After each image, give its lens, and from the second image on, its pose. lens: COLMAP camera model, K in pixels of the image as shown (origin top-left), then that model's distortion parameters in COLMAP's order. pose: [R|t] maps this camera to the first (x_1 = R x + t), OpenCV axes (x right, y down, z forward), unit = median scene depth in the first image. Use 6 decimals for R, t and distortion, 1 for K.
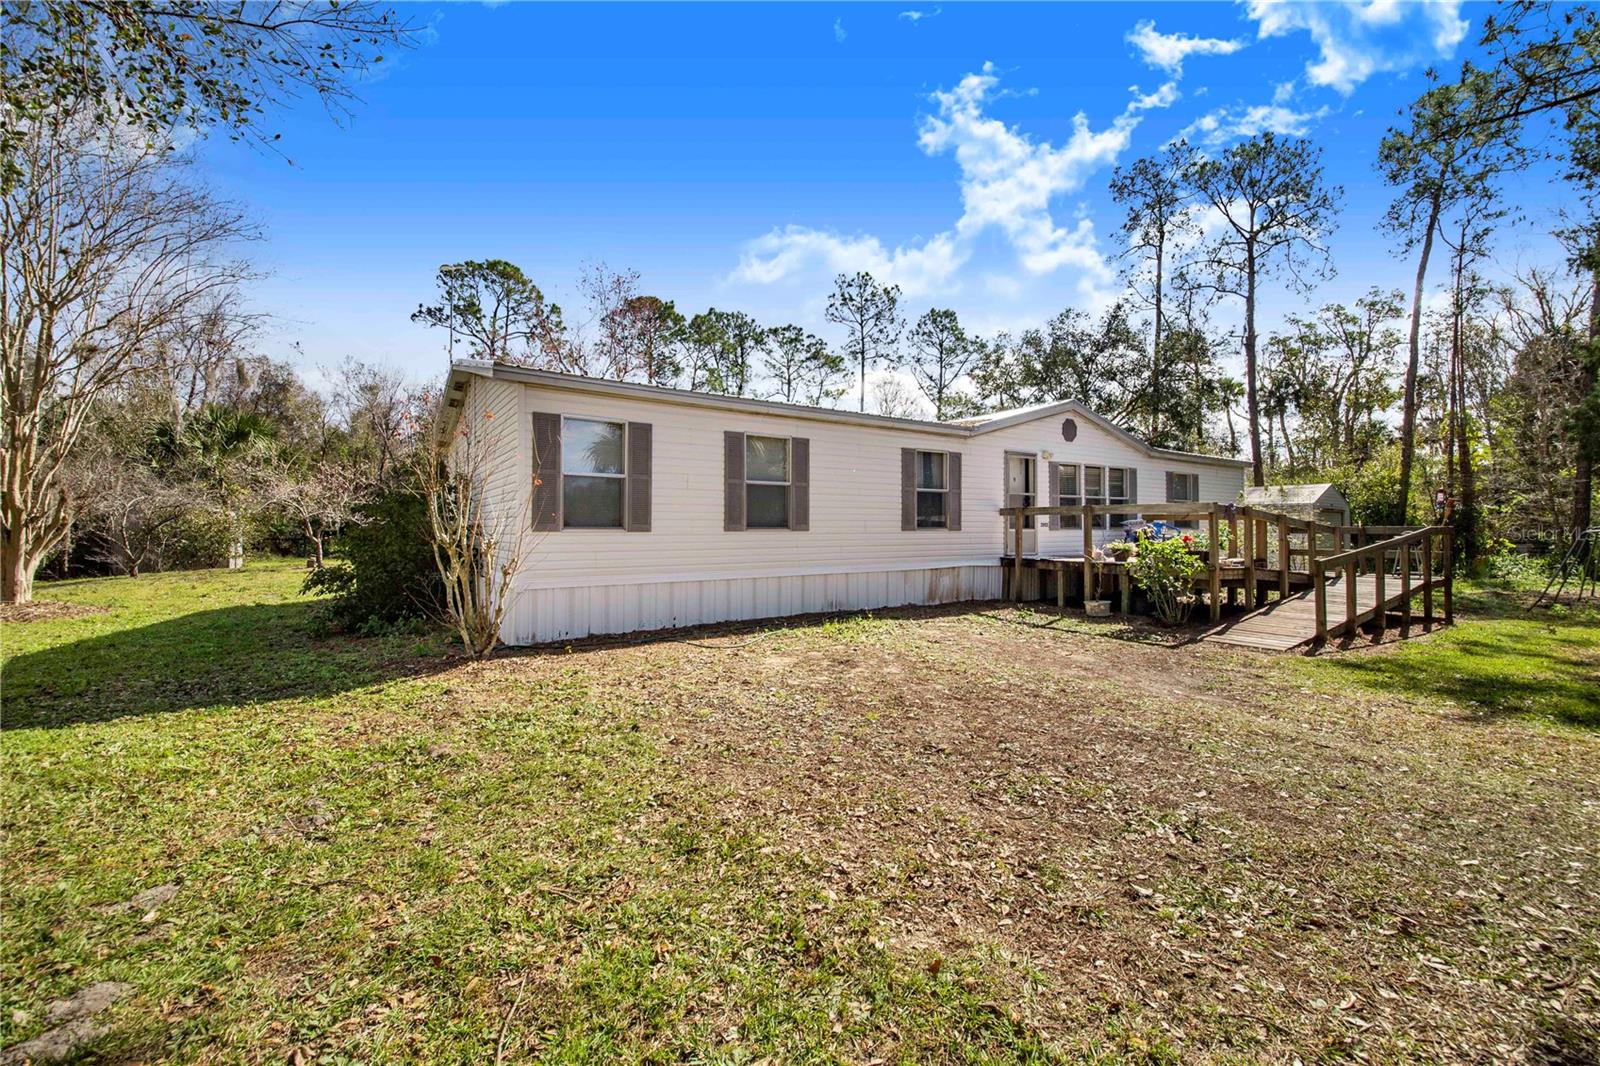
lens RADIAL K [[630.6, 0, 814.3], [0, 630.6, 526.0], [0, 0, 1]] dist [0.008778, -0.004291]
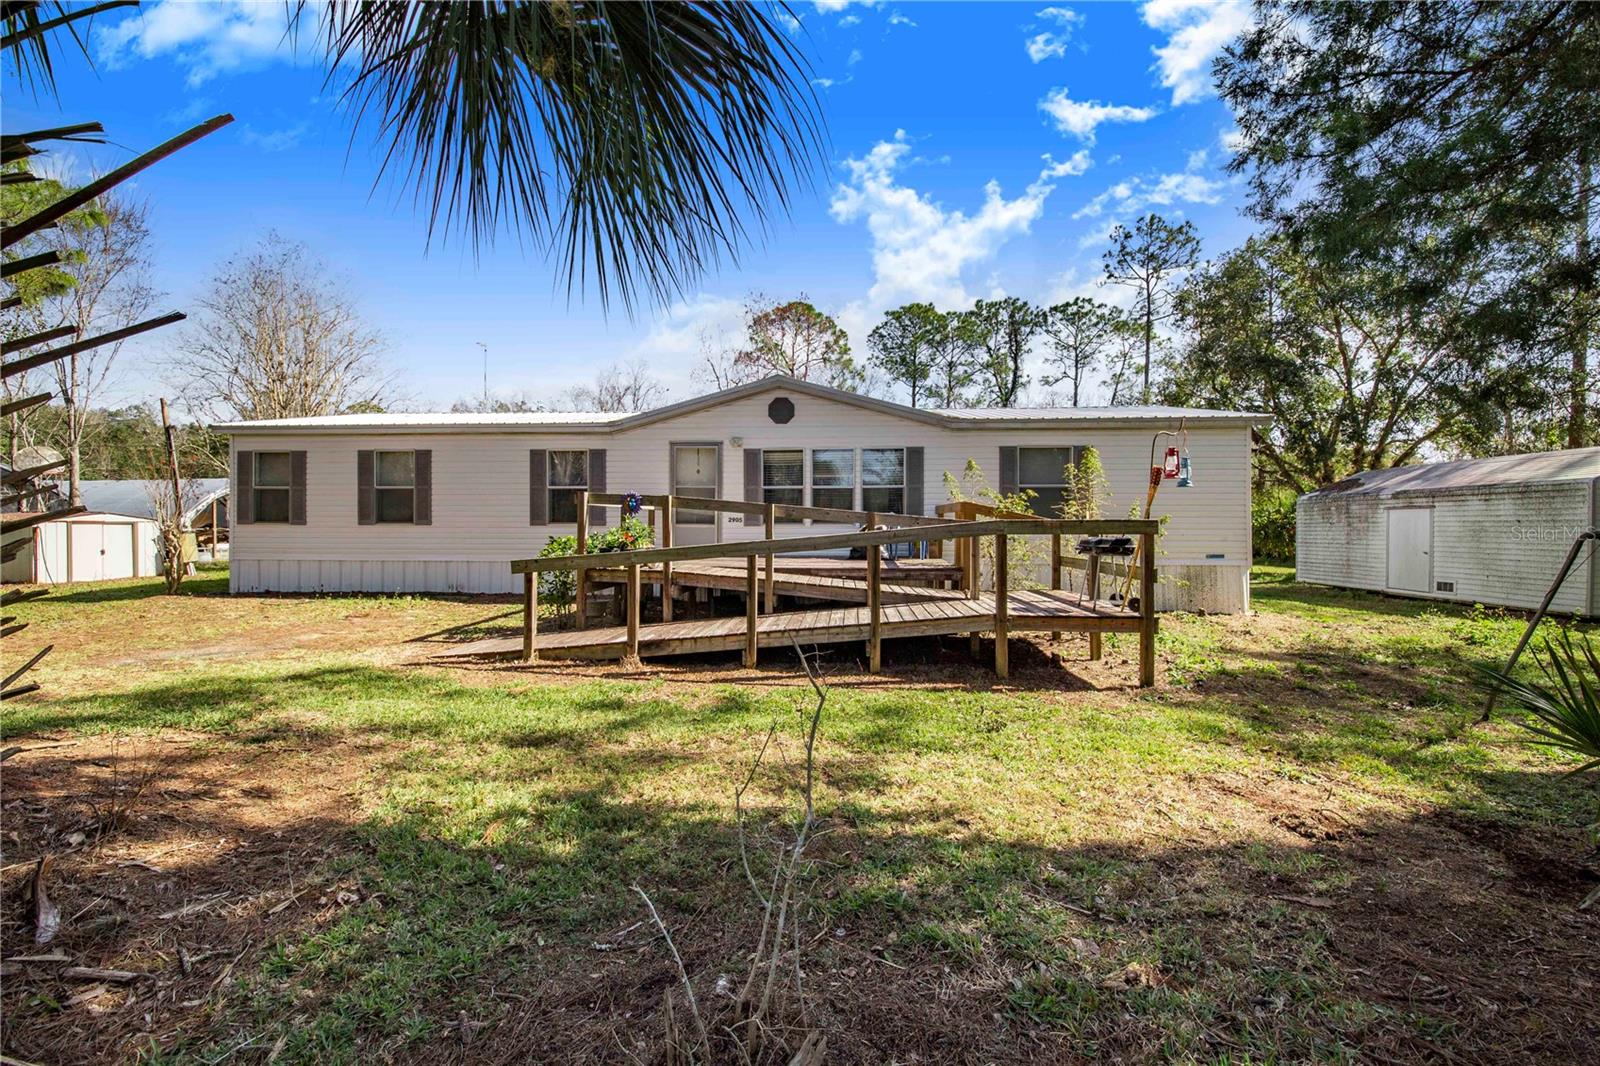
lens RADIAL K [[630.6, 0, 791.8], [0, 630.6, 518.5], [0, 0, 1]] dist [0.008778, -0.004291]
pose [[0.789695, -0.010109, -0.613416, 0.223990], [0.000837, 0.999881, -0.015401, 0.002495], [0.613499, 0.011649, 0.789610, 0.077012]]
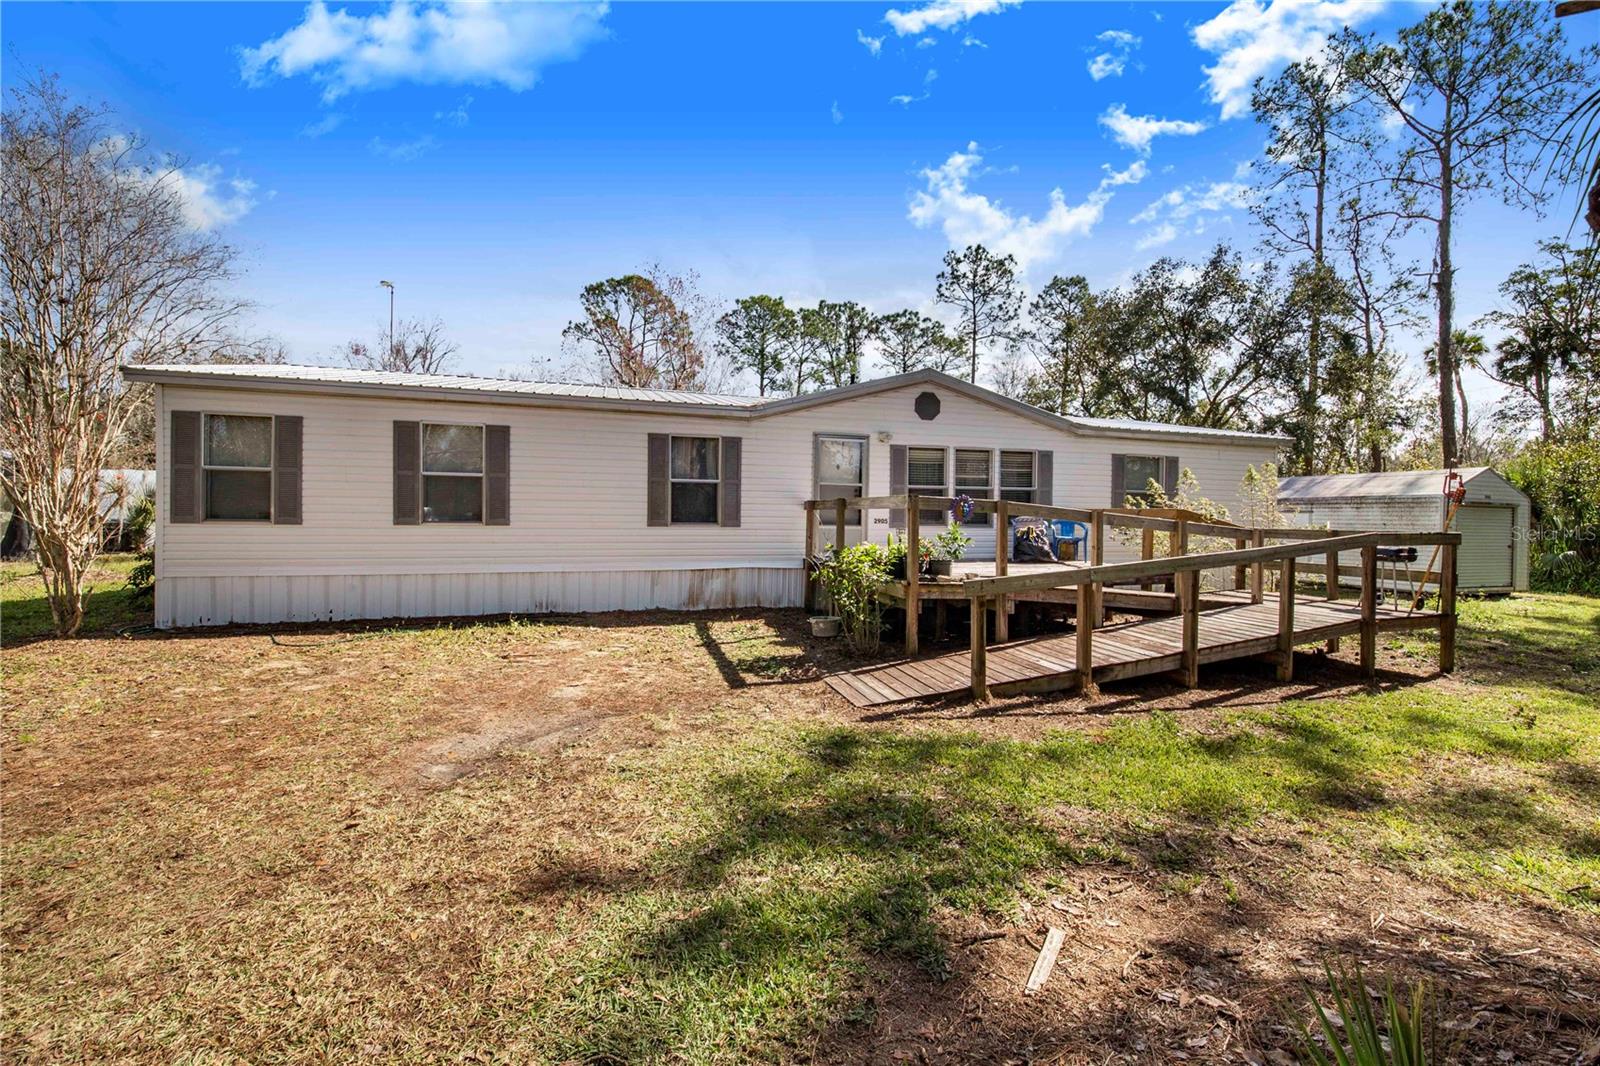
lens RADIAL K [[630.6, 0, 807.6], [0, 630.6, 518.4], [0, 0, 1]] dist [0.008778, -0.004291]
pose [[0.958183, 0.006234, -0.286089, 0.116322], [-0.006029, 0.999981, 0.001596, -0.001148], [0.286093, 0.000195, 0.958202, 0.038785]]
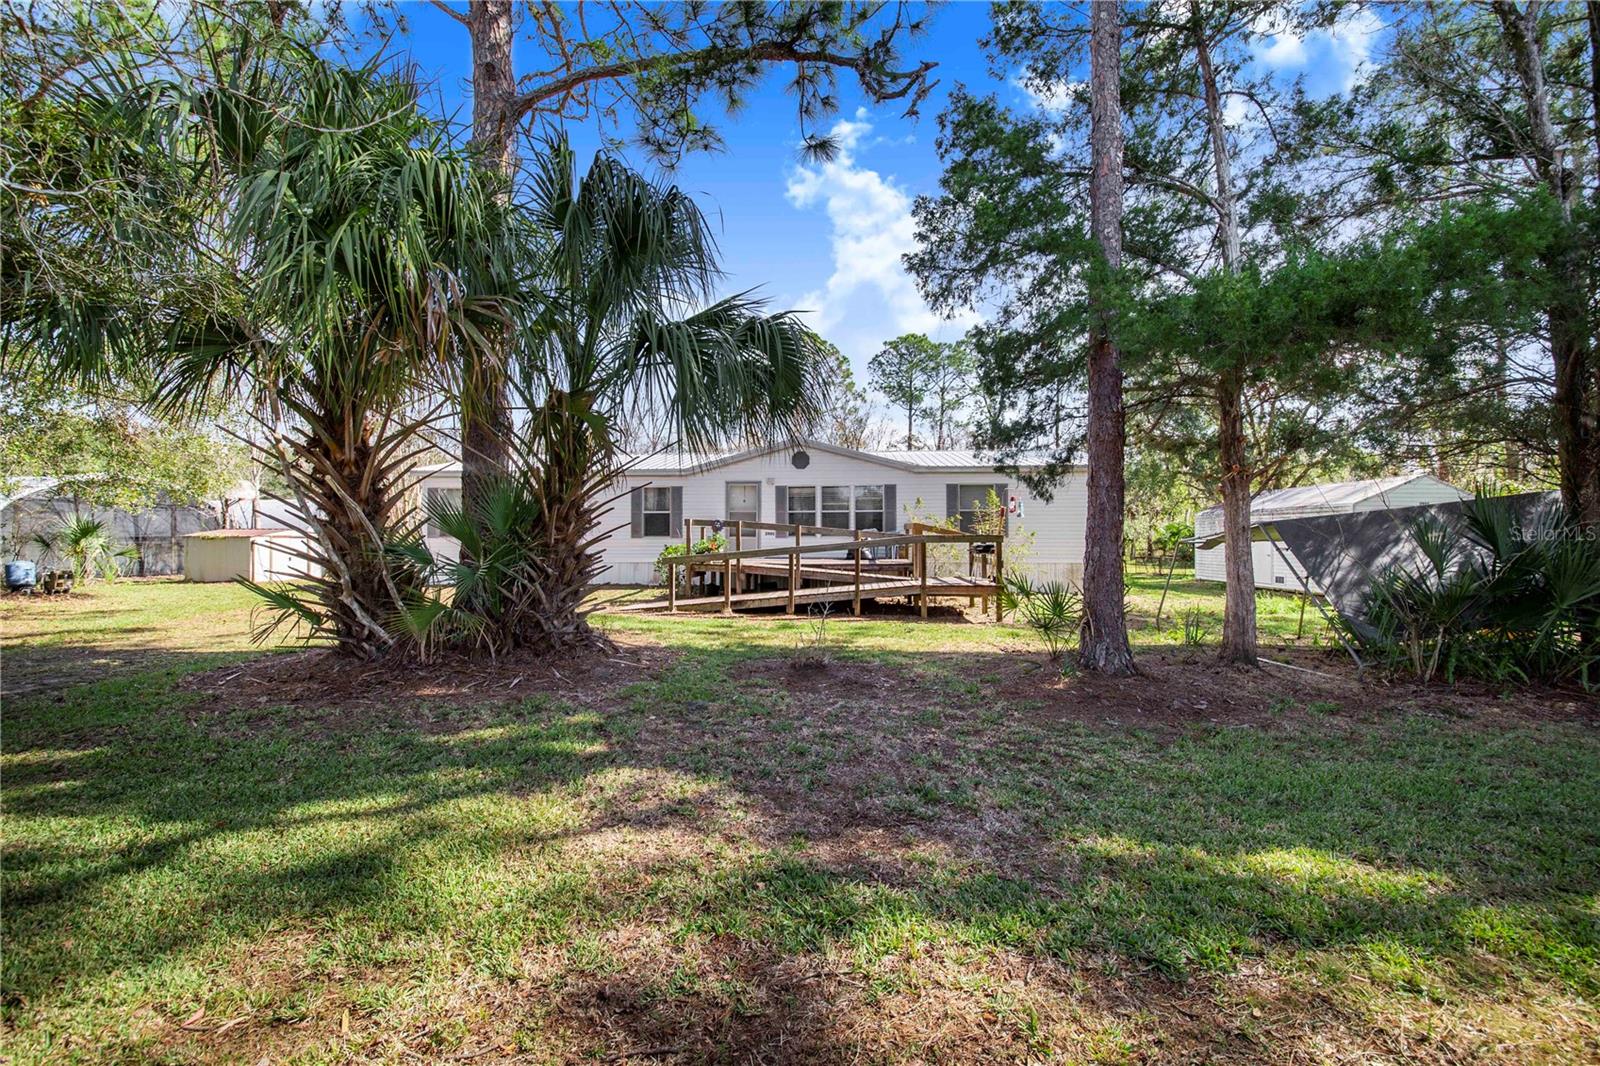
lens RADIAL K [[630.6, 0, 806.0], [0, 630.6, 518.1], [0, 0, 1]] dist [0.008778, -0.004291]
pose [[0.798887, -0.022396, -0.601064, 0.280838], [0.004188, 0.999489, -0.031674, 0.001892], [0.601467, 0.022787, 0.798573, -0.005102]]
